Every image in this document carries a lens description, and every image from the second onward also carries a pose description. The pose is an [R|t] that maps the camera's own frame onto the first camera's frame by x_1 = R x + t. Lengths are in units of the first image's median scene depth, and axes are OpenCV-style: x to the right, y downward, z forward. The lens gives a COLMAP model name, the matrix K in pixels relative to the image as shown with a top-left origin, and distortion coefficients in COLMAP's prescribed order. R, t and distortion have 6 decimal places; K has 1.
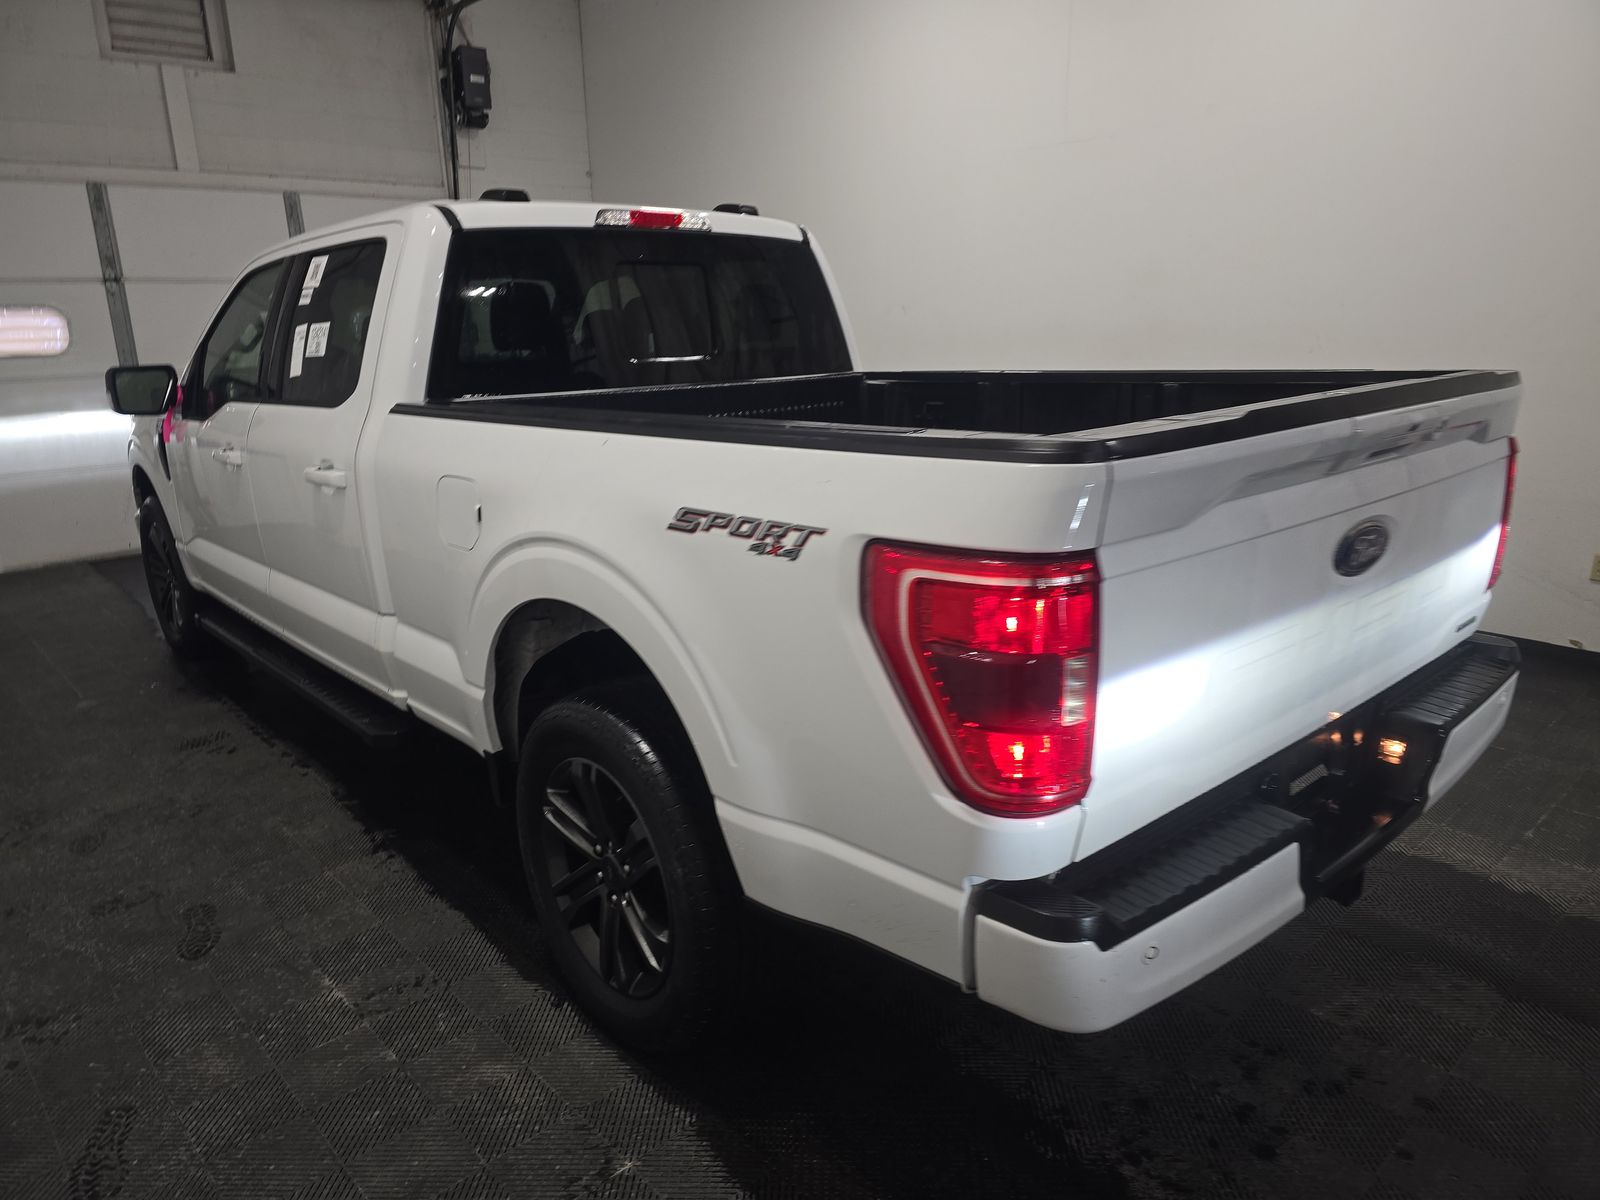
lens RADIAL K [[1038.8, 0, 801.4], [0, 1038.8, 607.6], [0, 0, 1]] dist [0.027106, -0.003735]
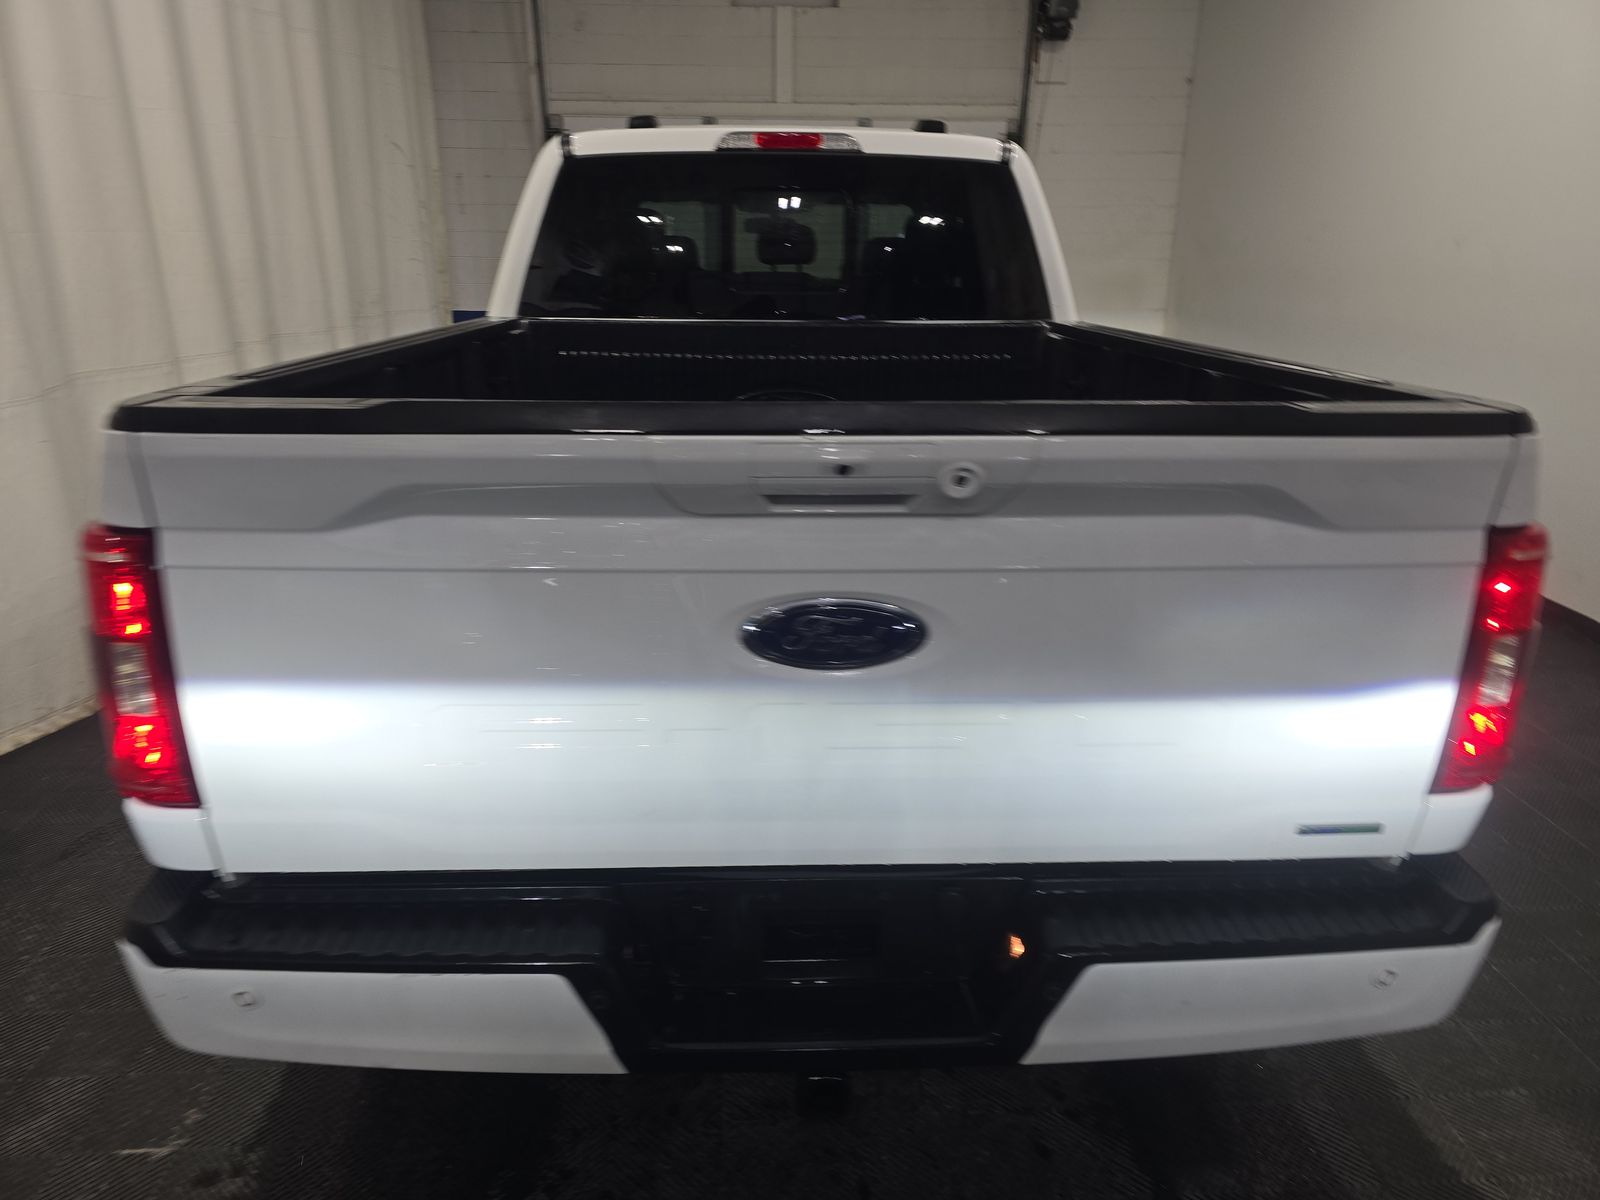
lens RADIAL K [[1038.8, 0, 801.4], [0, 1038.8, 607.6], [0, 0, 1]] dist [0.027106, -0.003735]
pose [[0.786538, 0.232033, -0.572292, 0.451555], [-0.192584, 0.972673, 0.129685, -0.078667], [0.586745, 0.008212, 0.809730, 0.224093]]
